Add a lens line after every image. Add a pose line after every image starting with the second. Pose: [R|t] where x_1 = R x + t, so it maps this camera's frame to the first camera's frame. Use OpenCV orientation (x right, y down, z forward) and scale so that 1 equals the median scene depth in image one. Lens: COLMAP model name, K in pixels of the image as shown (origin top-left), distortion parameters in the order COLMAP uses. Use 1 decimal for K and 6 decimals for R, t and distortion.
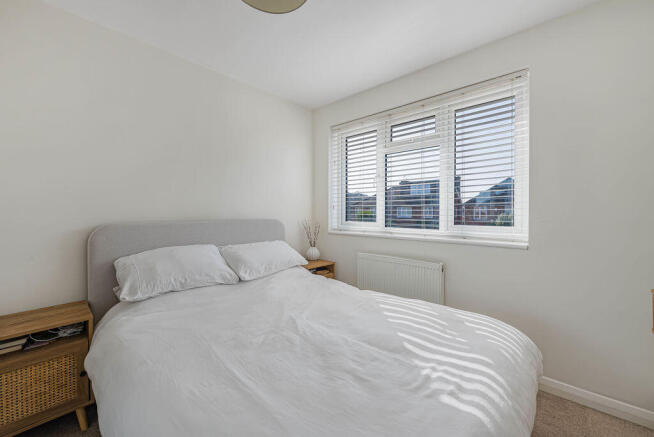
lens RADIAL K [[261.3, 0, 326.9], [0, 261.3, 207.5], [0, 0, 1]] dist [-0.000591, -0.000060]
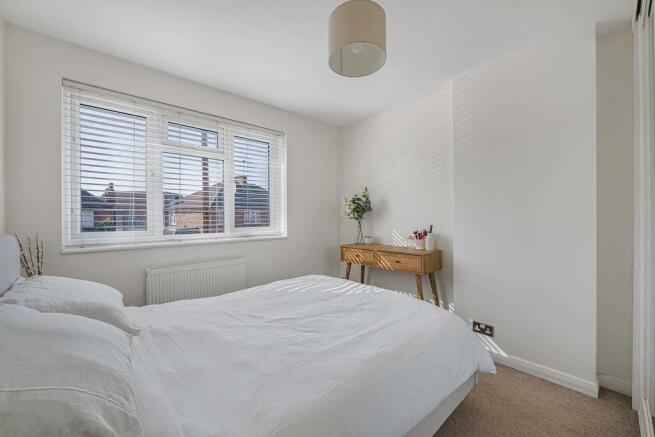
lens RADIAL K [[266.3, 0, 327.5], [0, 266.3, 218.5], [0, 0, 1]] dist [-0.001251, -0.000071]
pose [[0.075307, -0.011645, 0.997092, -1.064217], [-0.013294, 0.999831, 0.012681, 0.000561], [-0.997072, -0.014210, 0.075140, 0.644900]]
